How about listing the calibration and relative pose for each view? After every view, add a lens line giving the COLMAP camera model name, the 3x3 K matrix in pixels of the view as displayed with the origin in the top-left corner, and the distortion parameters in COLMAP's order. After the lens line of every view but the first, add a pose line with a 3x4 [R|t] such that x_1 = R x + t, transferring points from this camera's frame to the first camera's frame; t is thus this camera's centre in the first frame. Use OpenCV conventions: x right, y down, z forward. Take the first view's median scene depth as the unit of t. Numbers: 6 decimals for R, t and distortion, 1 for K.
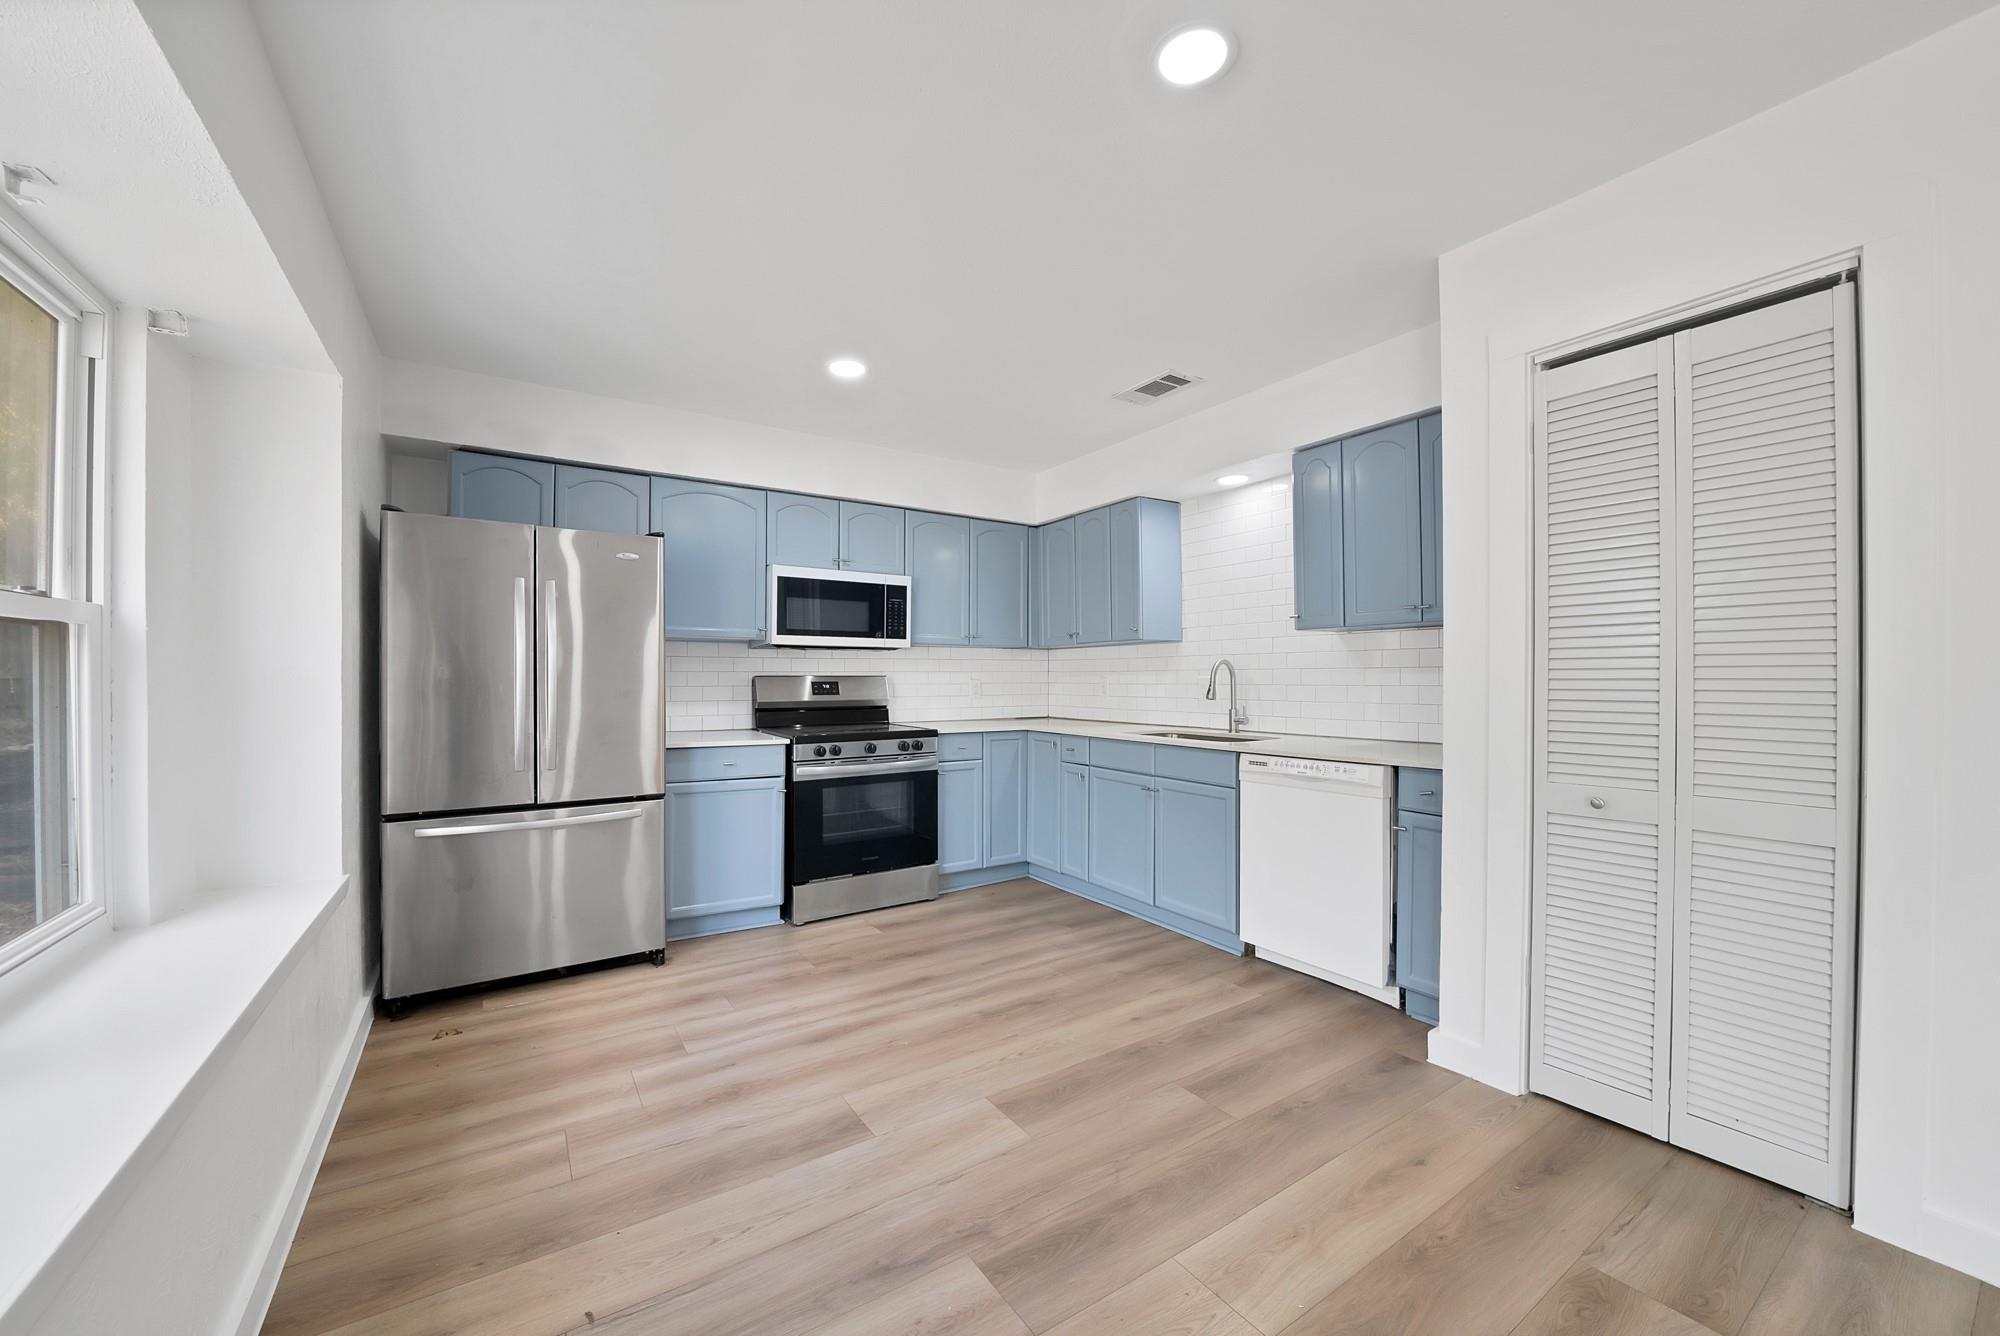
lens RADIAL K [[731.6, 0, 1035.5], [0, 731.6, 679.7], [0, 0, 1]] dist [-0.019072, 0.000978]
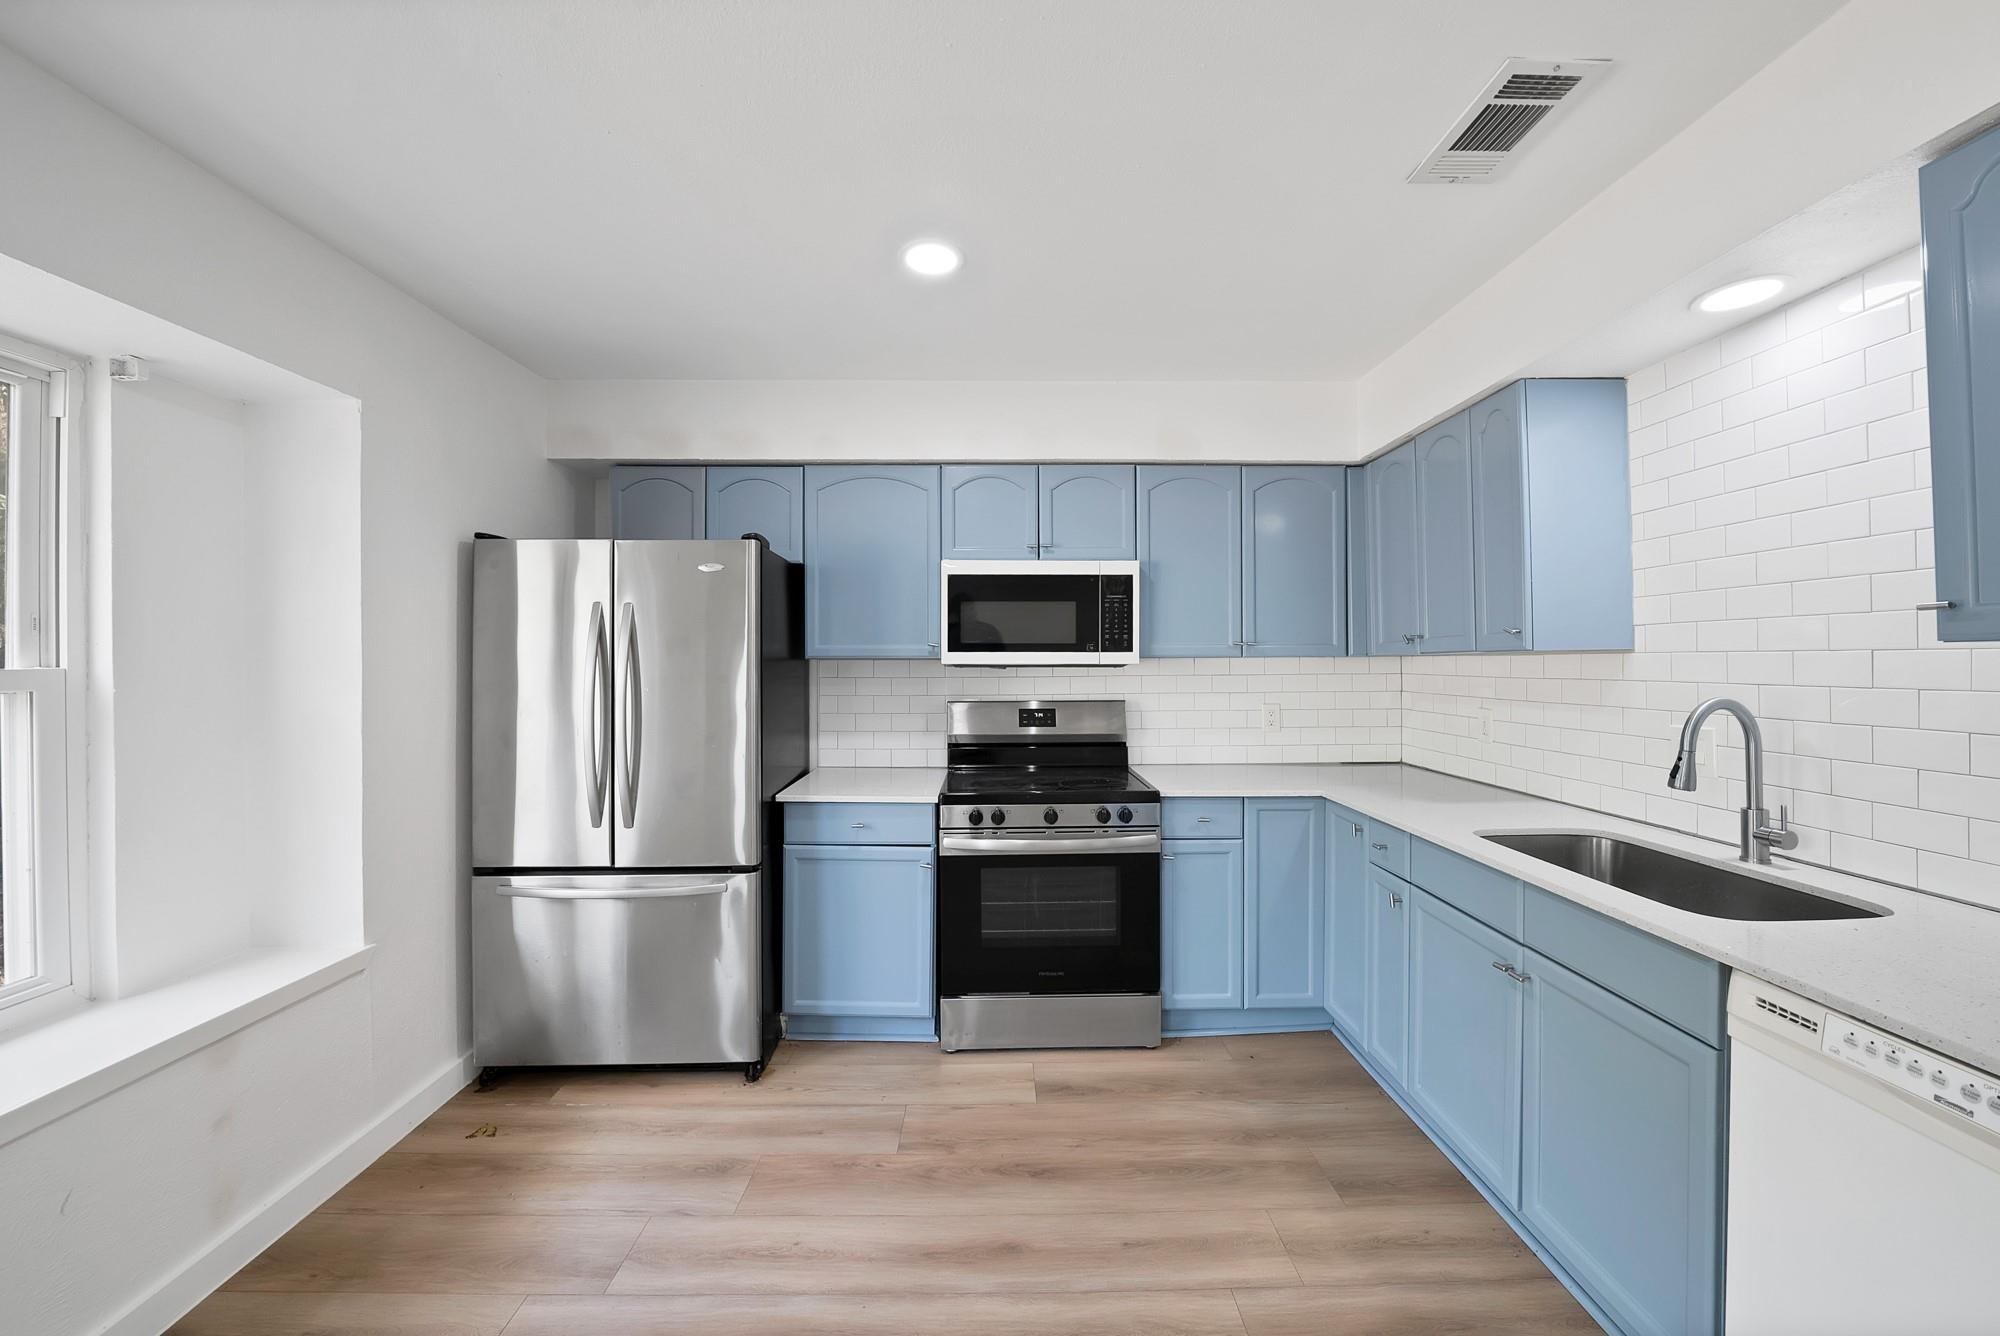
lens RADIAL K [[754.4, 0, 1048.2], [0, 754.4, 655.1], [0, 0, 1]] dist [-0.022881, 0.000171]
pose [[0.839662, -0.004829, -0.543087, 0.183493], [0.000265, 0.999964, -0.008481, -0.059478], [0.543109, 0.006978, 0.839633, 0.460899]]
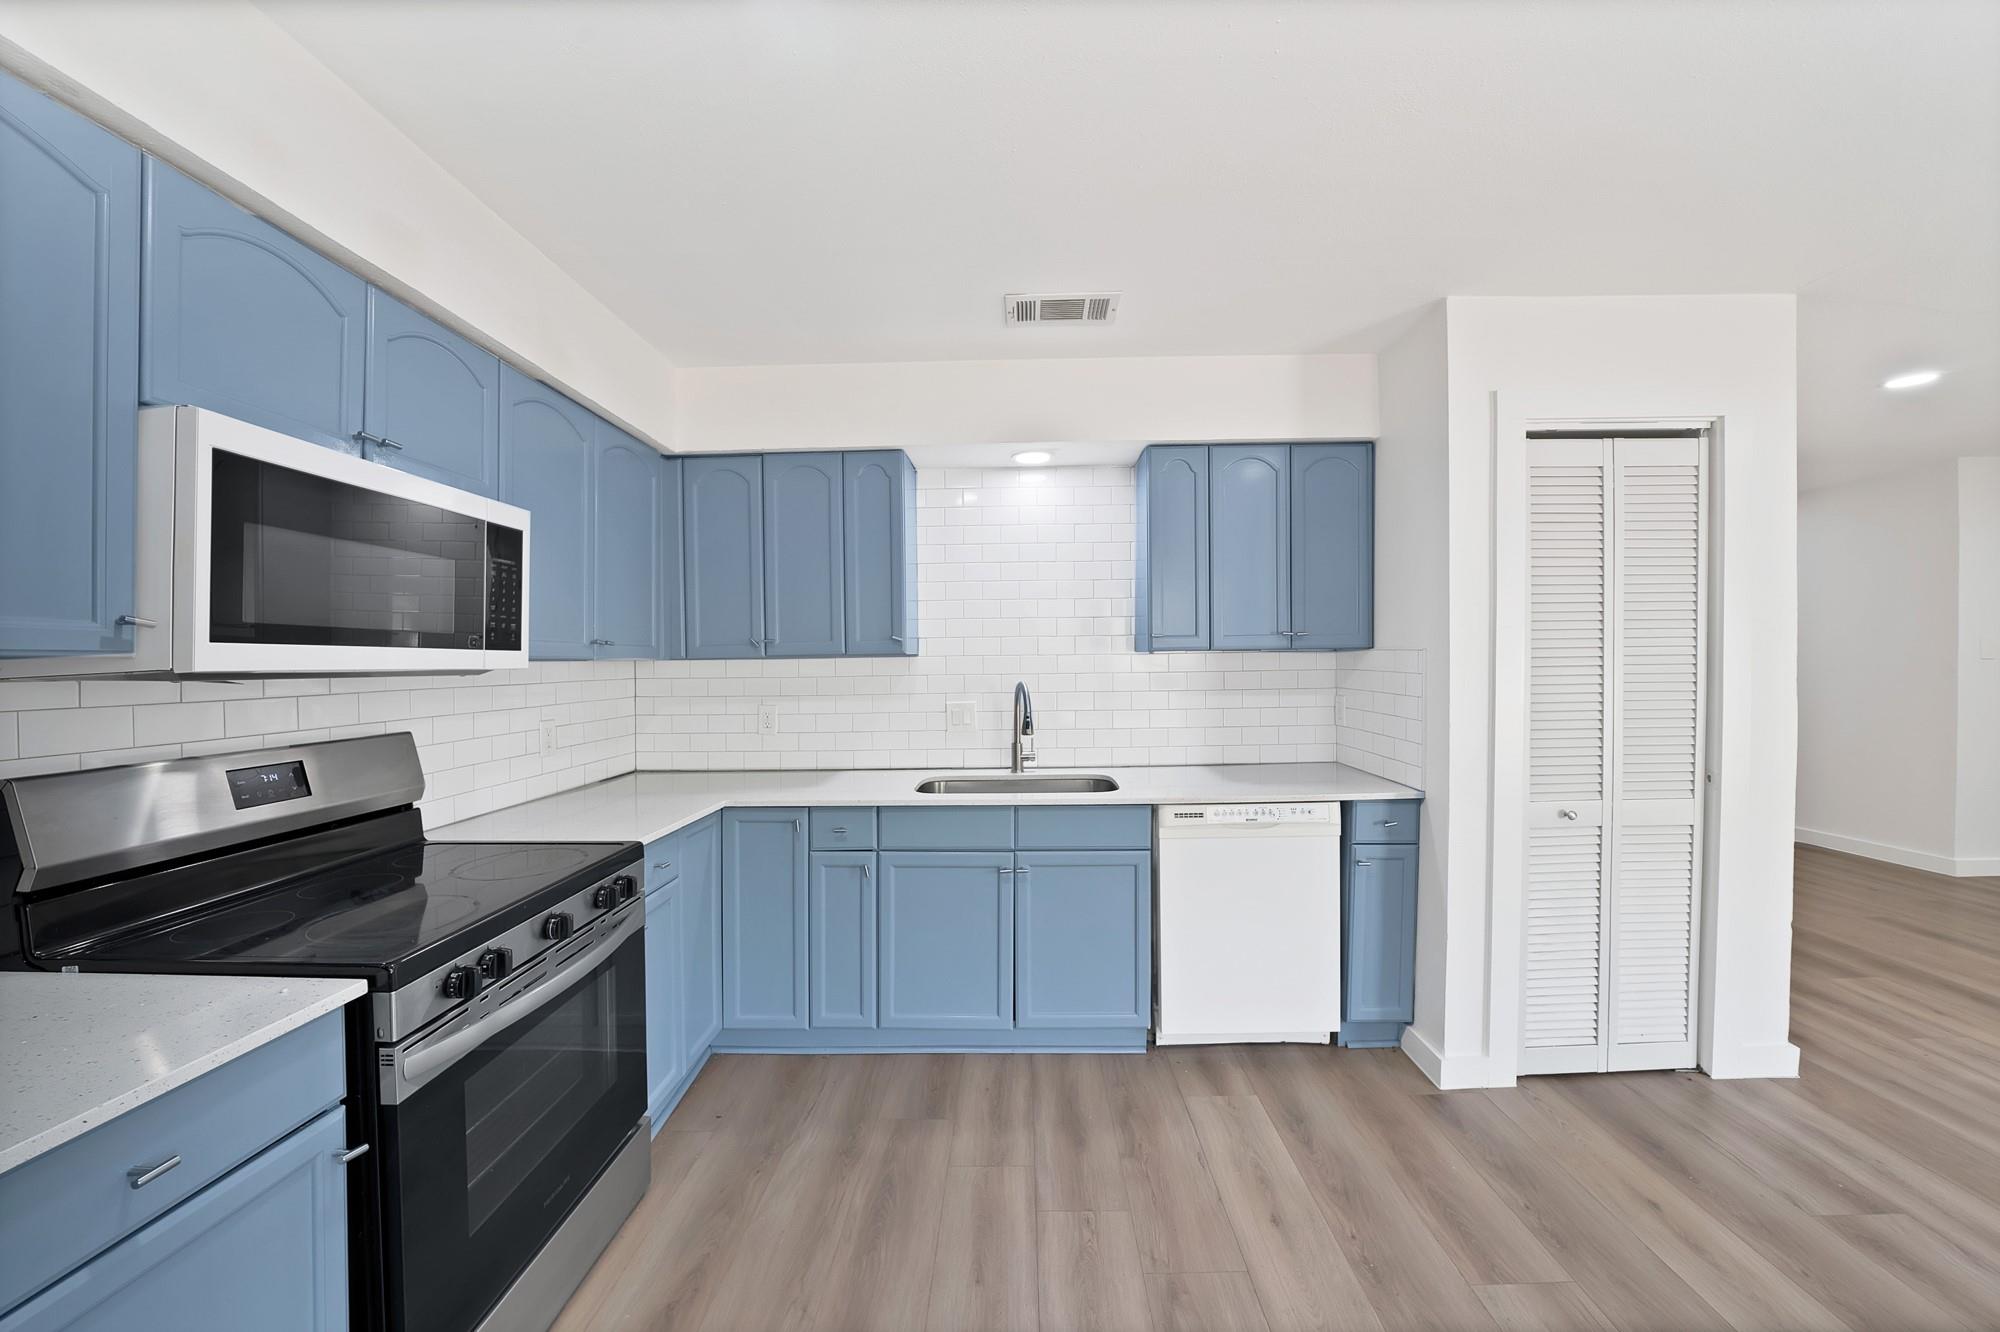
lens RADIAL K [[731.6, 0, 984.9], [0, 731.6, 669.7], [0, 0, 1]] dist [-0.019072, 0.000978]
pose [[0.600442, -0.013849, 0.799548, -0.464112], [0.012563, 0.999890, 0.007884, -0.055806], [-0.799570, 0.005311, 0.600550, 0.650921]]
